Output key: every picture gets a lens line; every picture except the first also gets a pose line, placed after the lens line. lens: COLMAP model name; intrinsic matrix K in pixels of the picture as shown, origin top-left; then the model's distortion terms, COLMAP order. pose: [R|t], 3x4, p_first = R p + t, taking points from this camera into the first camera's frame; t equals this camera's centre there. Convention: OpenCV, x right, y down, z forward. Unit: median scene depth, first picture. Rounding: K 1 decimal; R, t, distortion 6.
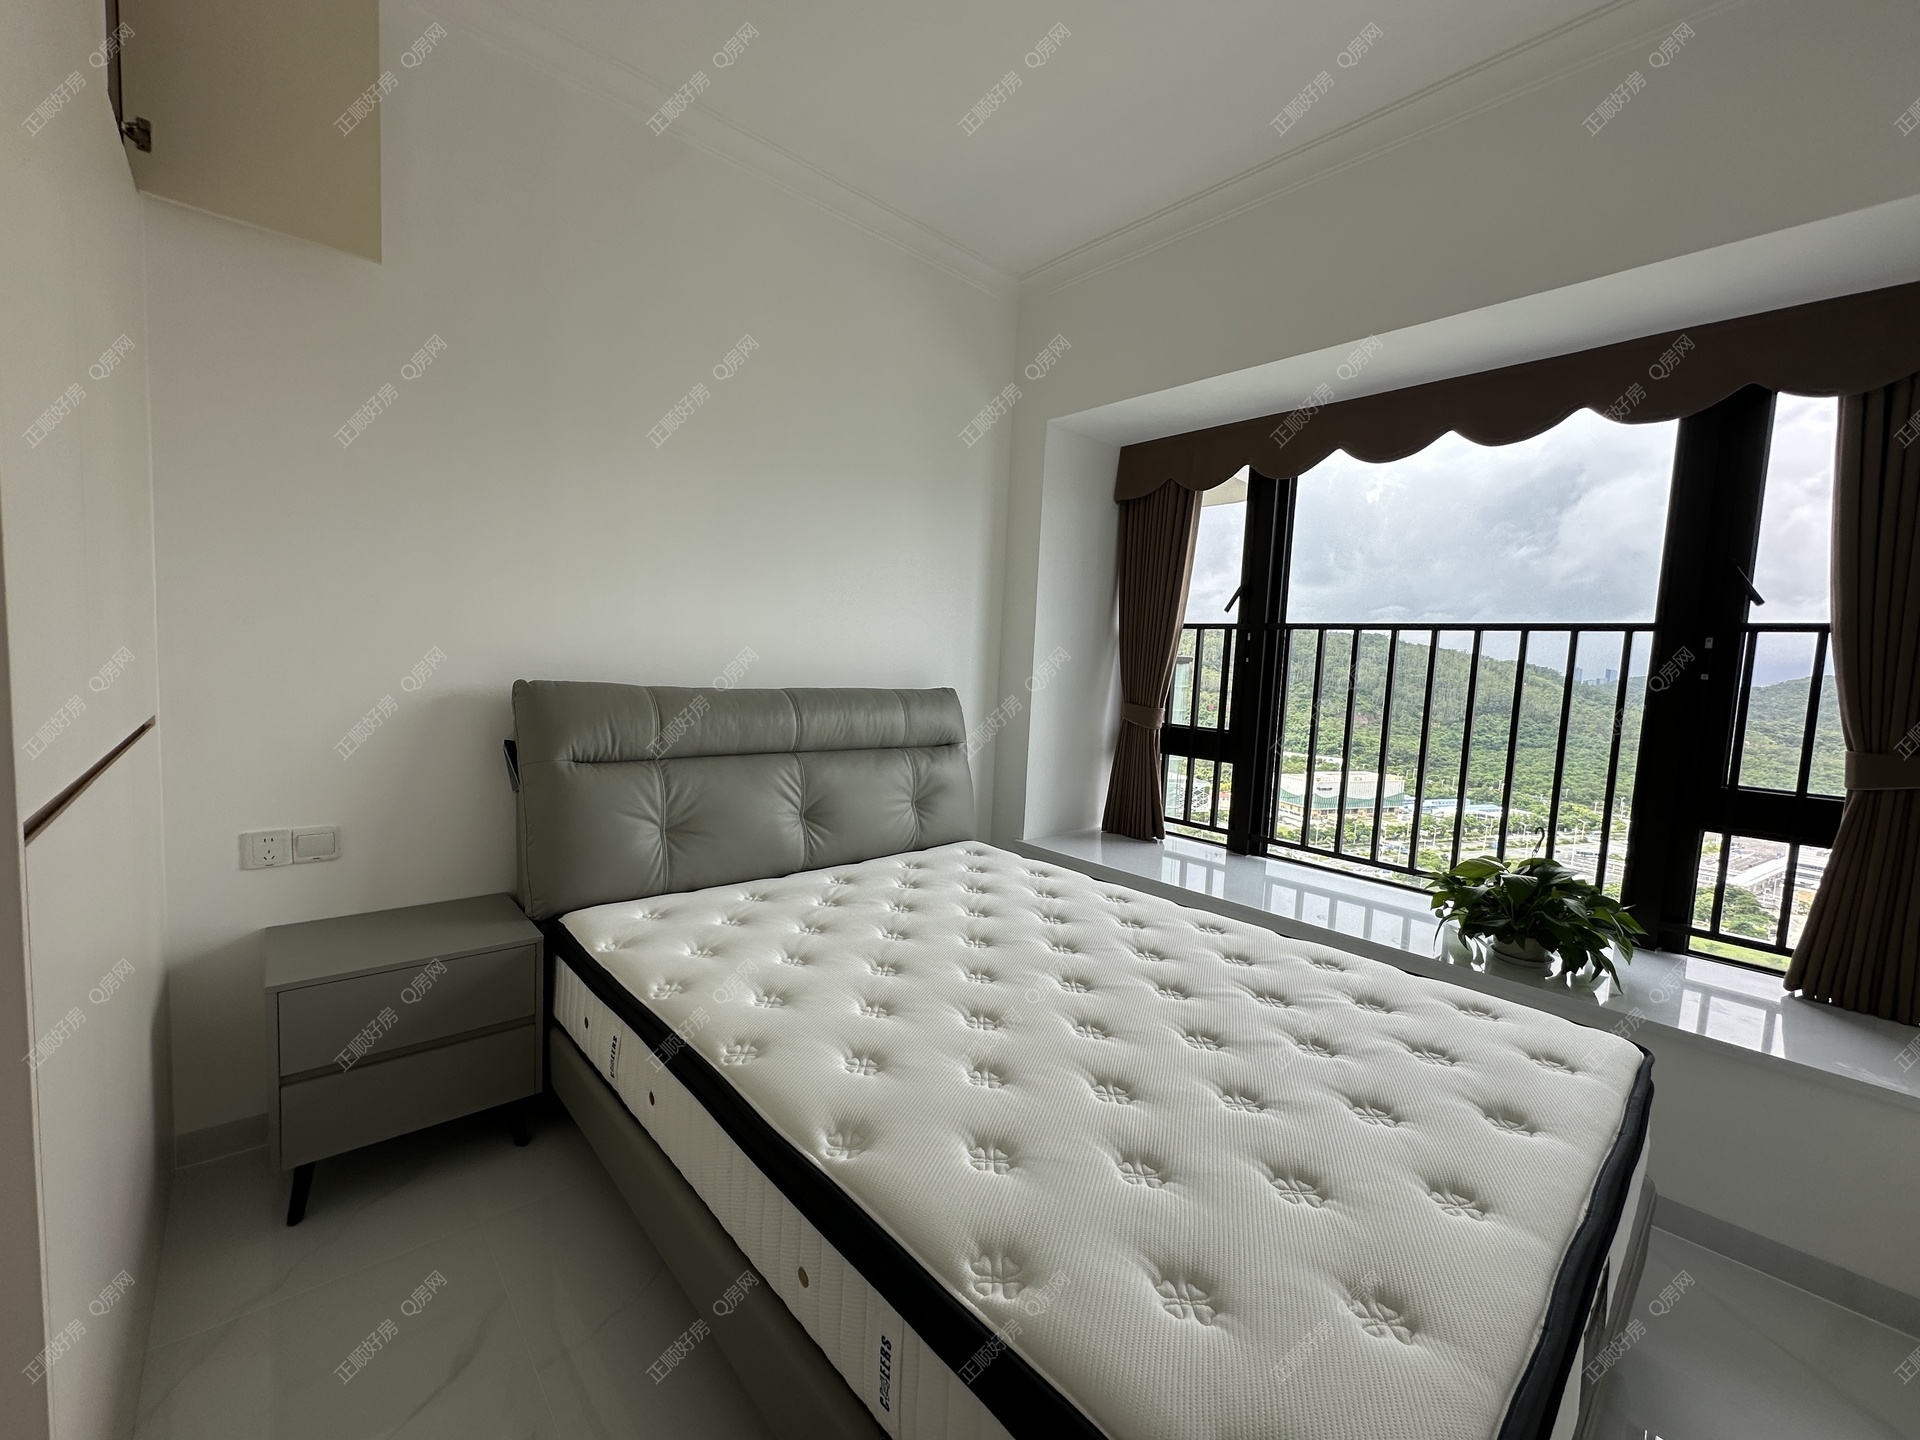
lens RADIAL K [[776.1, 0, 962.4], [0, 776.1, 725.0], [0, 0, 1]] dist [0.002665, -0.000024]
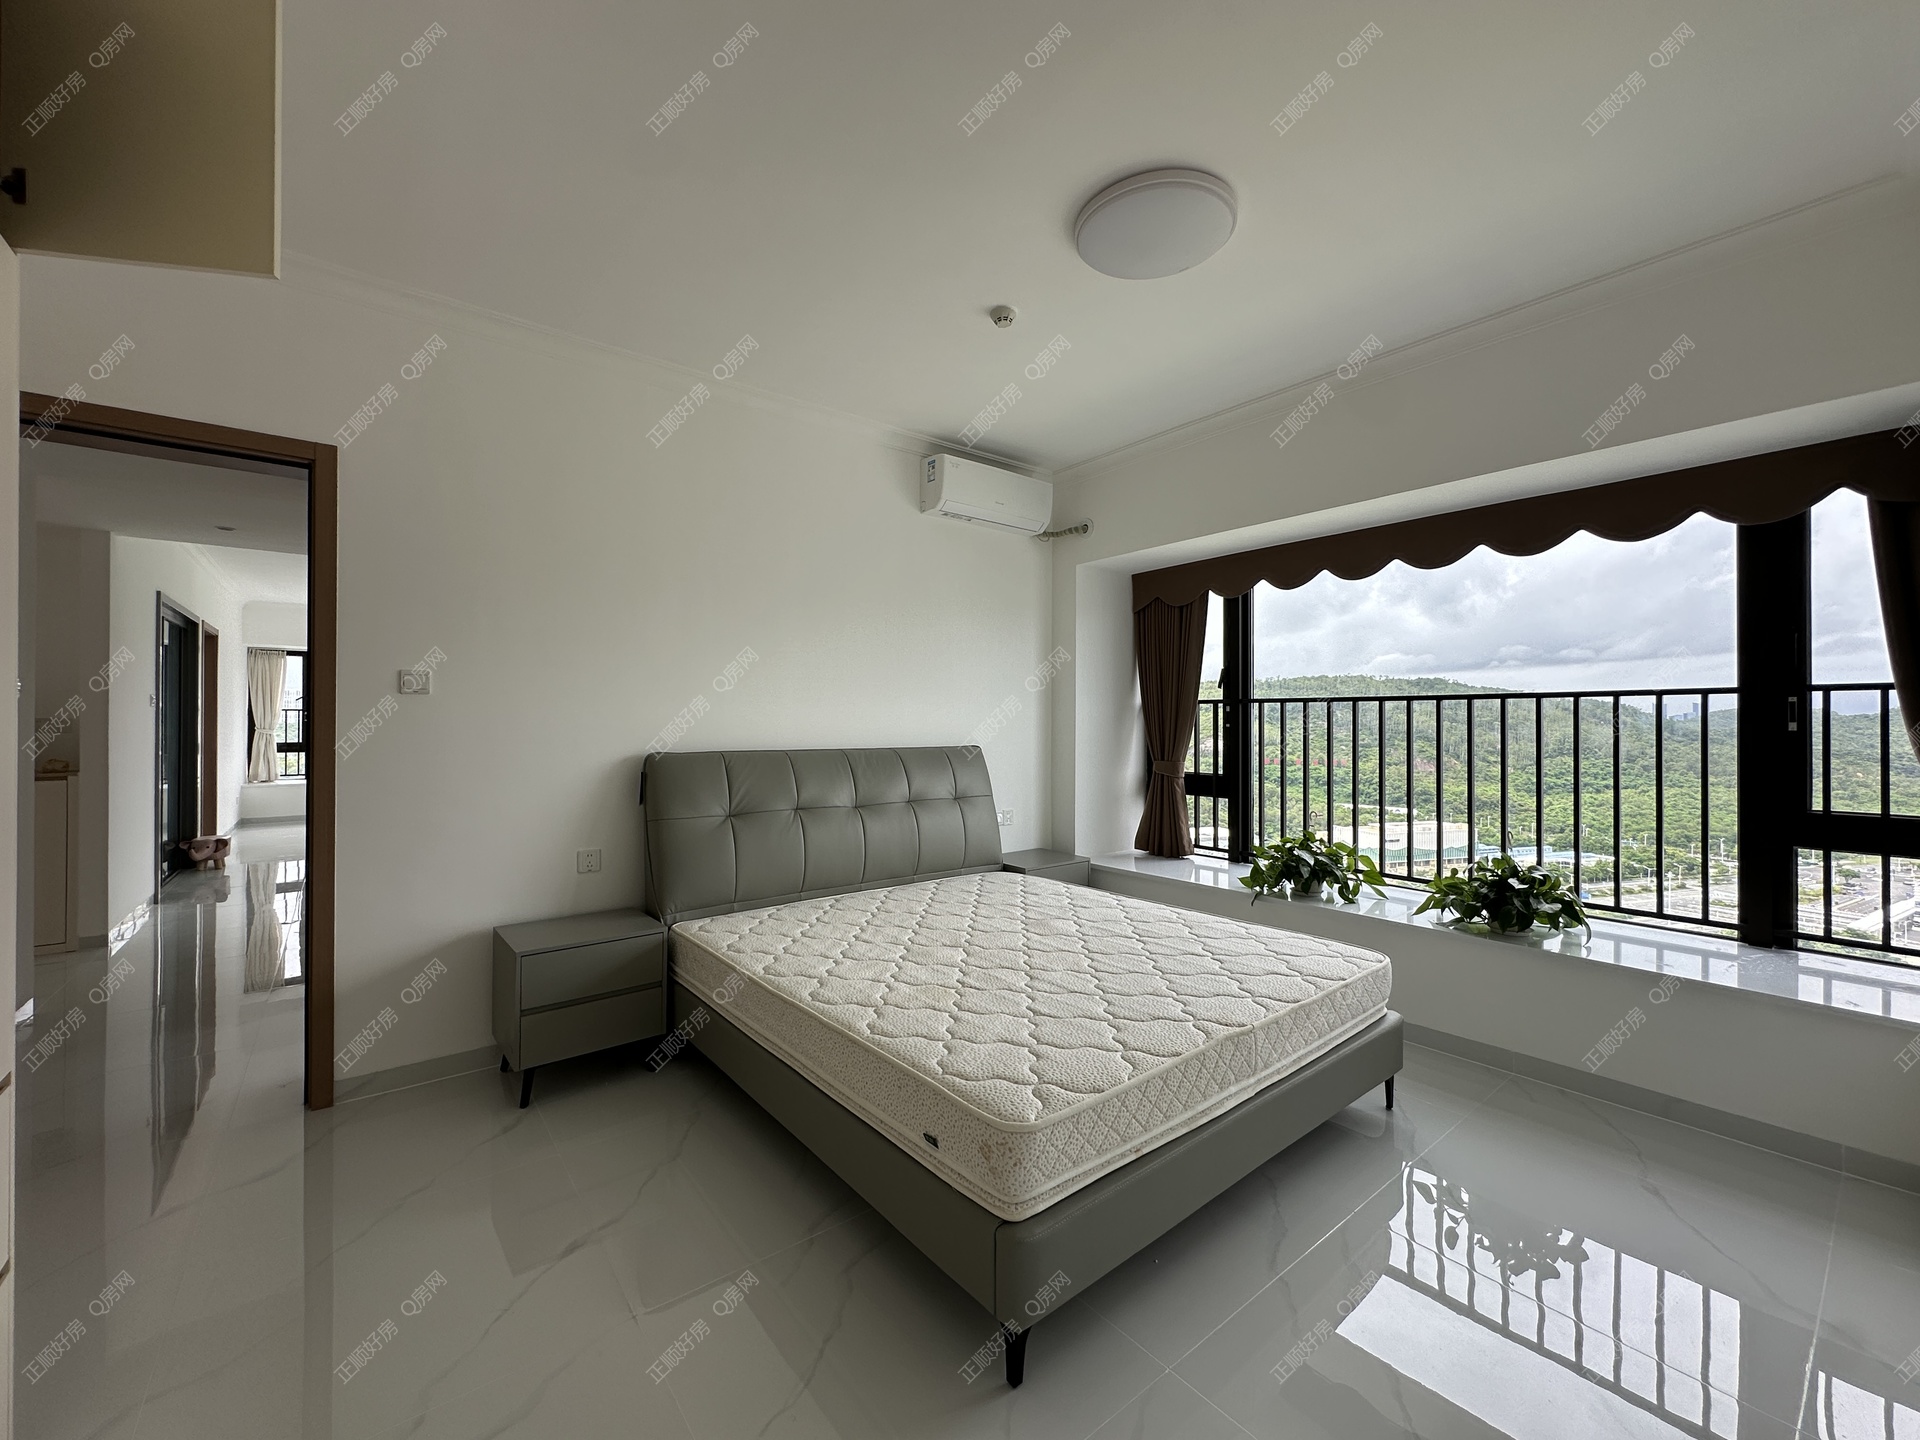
lens RADIAL K [[776.1, 0, 954.0], [0, 776.1, 720.9], [0, 0, 1]] dist [0.002665, -0.000024]
pose [[0.996289, -0.044788, -0.073503, -0.028556], [0.038056, 0.995163, -0.090564, 0.016255], [0.077204, 0.087430, 0.993174, -0.392964]]
